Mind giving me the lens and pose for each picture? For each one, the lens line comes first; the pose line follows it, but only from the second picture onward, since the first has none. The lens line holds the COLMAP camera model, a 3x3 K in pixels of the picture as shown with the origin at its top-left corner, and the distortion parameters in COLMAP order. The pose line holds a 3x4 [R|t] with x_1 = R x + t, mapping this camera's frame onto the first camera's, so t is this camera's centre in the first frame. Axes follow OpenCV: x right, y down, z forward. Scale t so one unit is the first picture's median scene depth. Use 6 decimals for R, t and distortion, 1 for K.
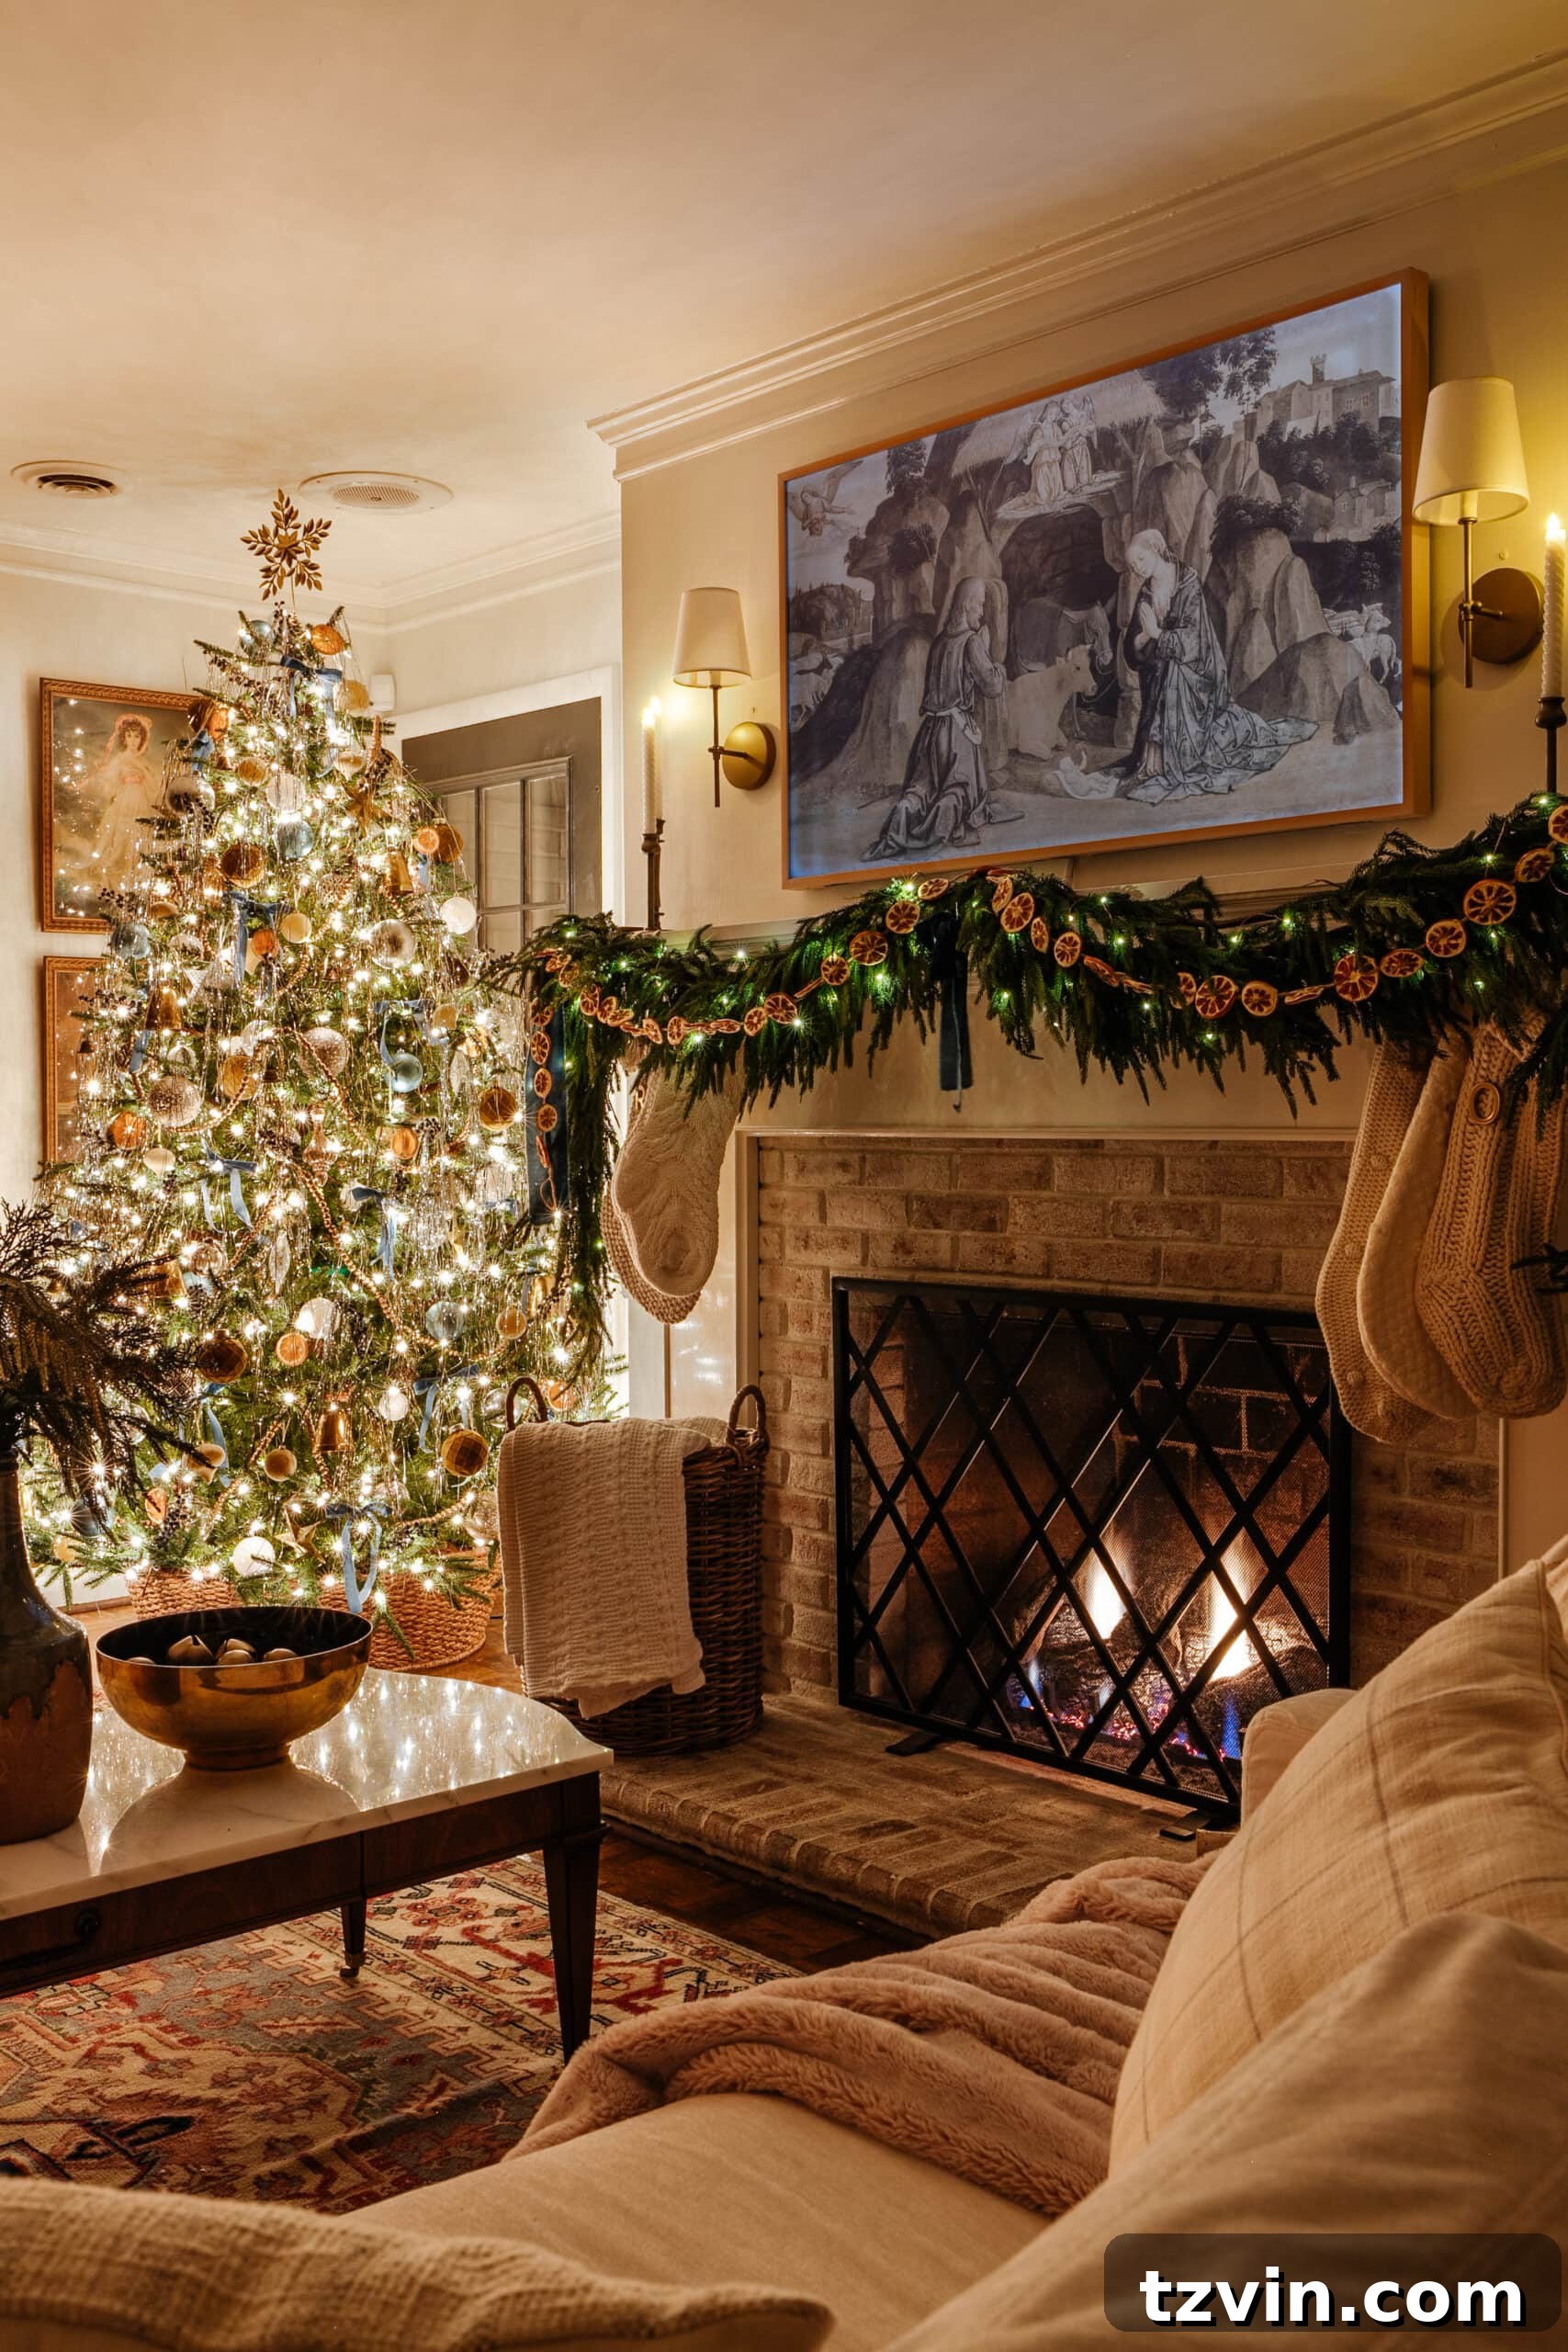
lens RADIAL K [[2238.3, 0, 784.0], [0, 2238.3, 1176.0], [0, 0, 1]] dist [0.010986, -0.016502]
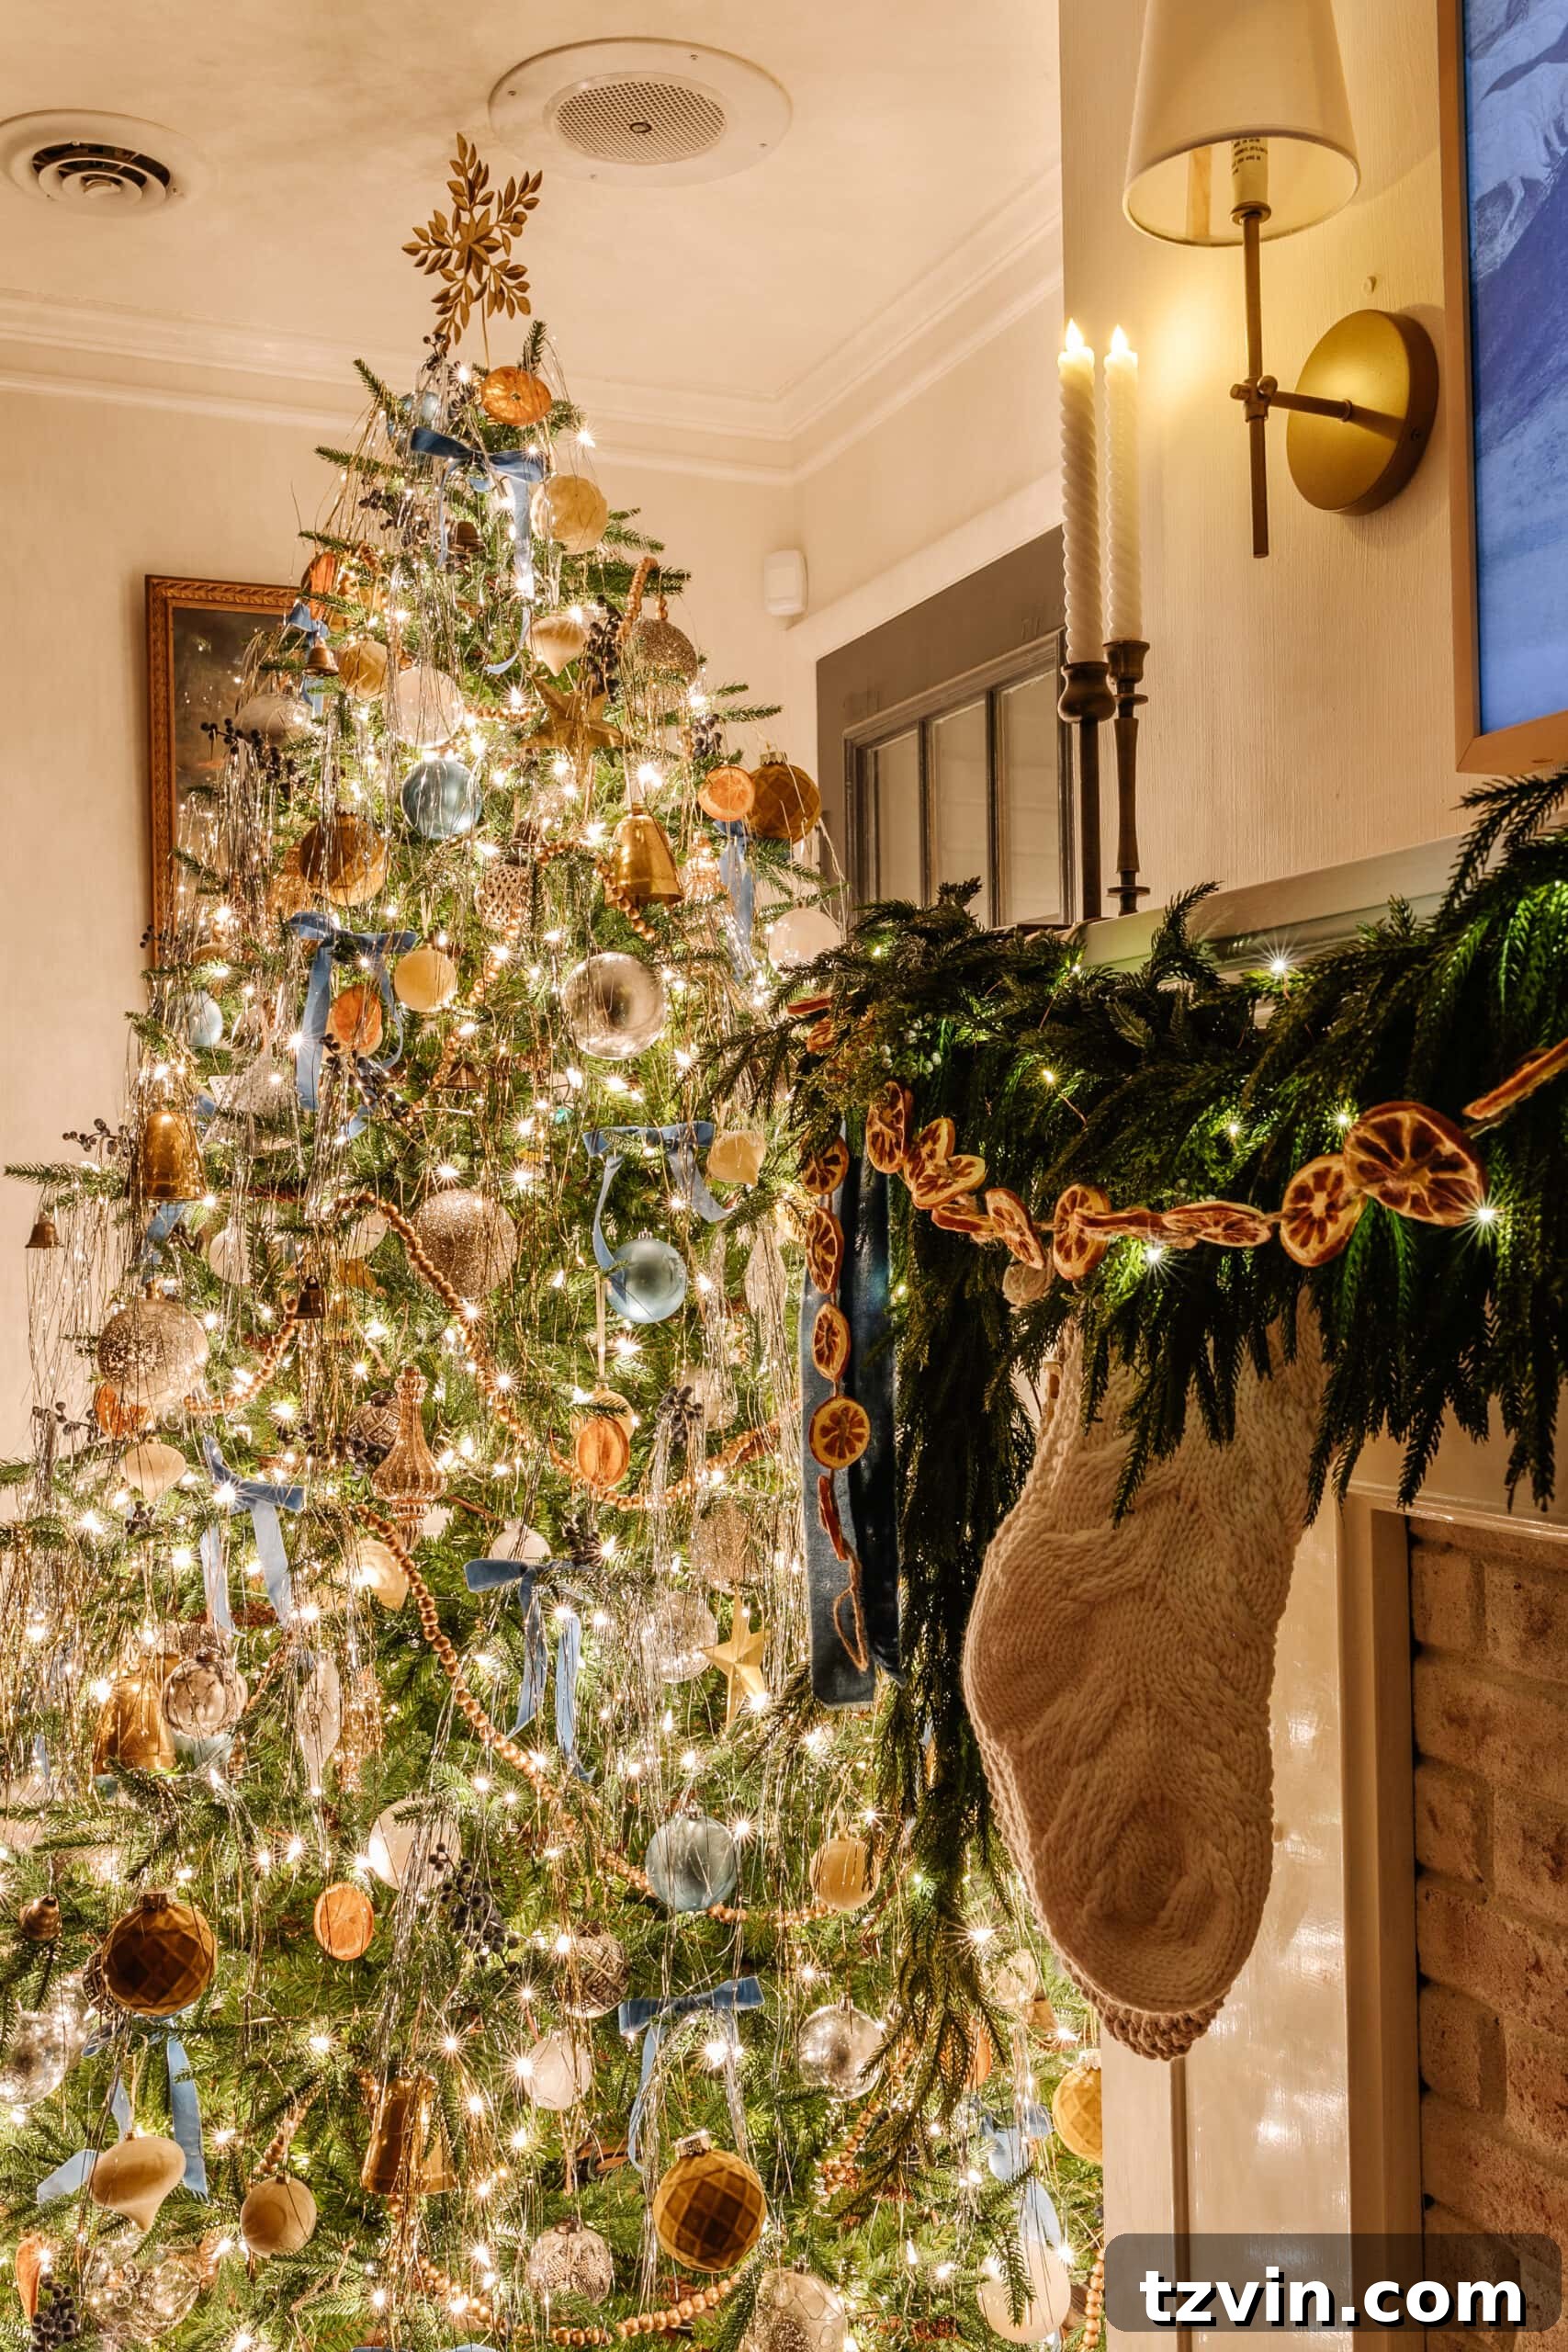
lens RADIAL K [[2238.3, 0, 784.0], [0, 2238.3, 1176.0], [0, 0, 1]] dist [0.010986, -0.016502]
pose [[0.943079, -0.015512, -0.332206, 0.015214], [0.001660, 0.999119, -0.041942, -0.062110], [0.332564, 0.039004, 0.942274, 0.730387]]
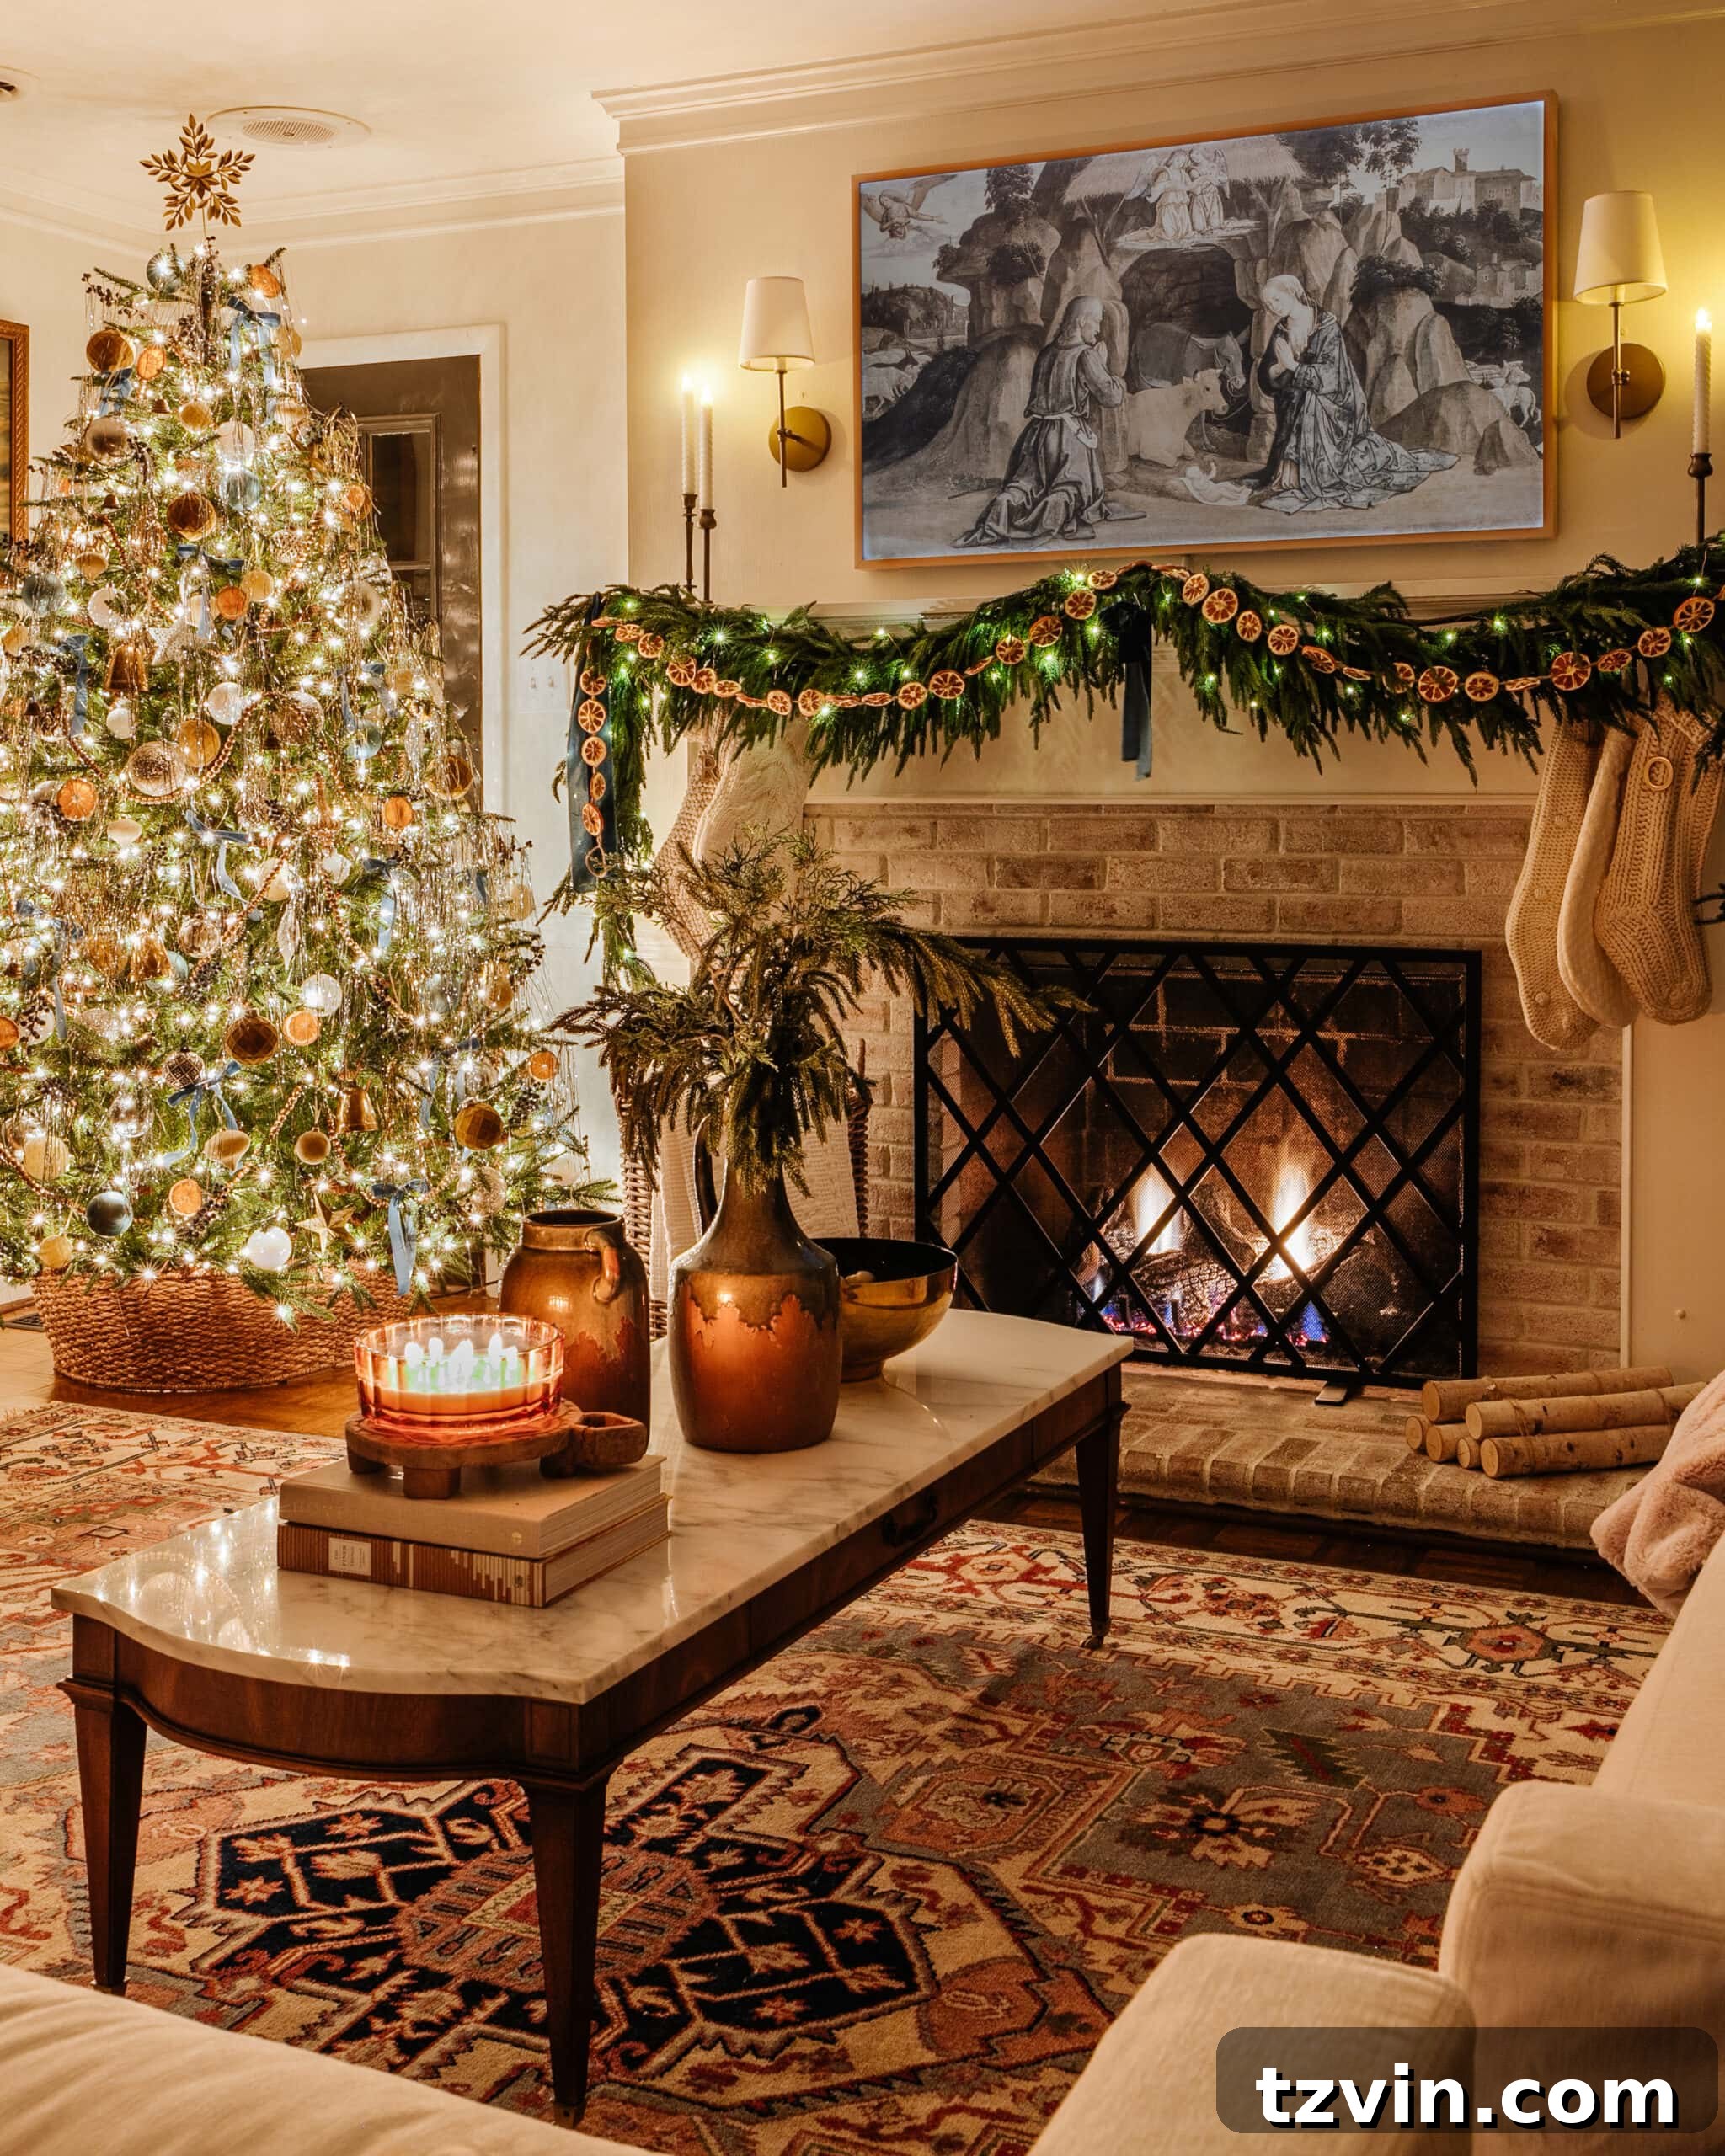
lens RADIAL K [[2447.6, 0, 860.2], [0, 2447.6, 855.0], [0, 0, 1]] dist [0.002128, 0.039810]
pose [[0.919085, -0.011024, 0.393905, -0.496603], [0.010661, 0.999938, 0.003110, 0.003191], [-0.393915, 0.001341, 0.919146, -0.065471]]
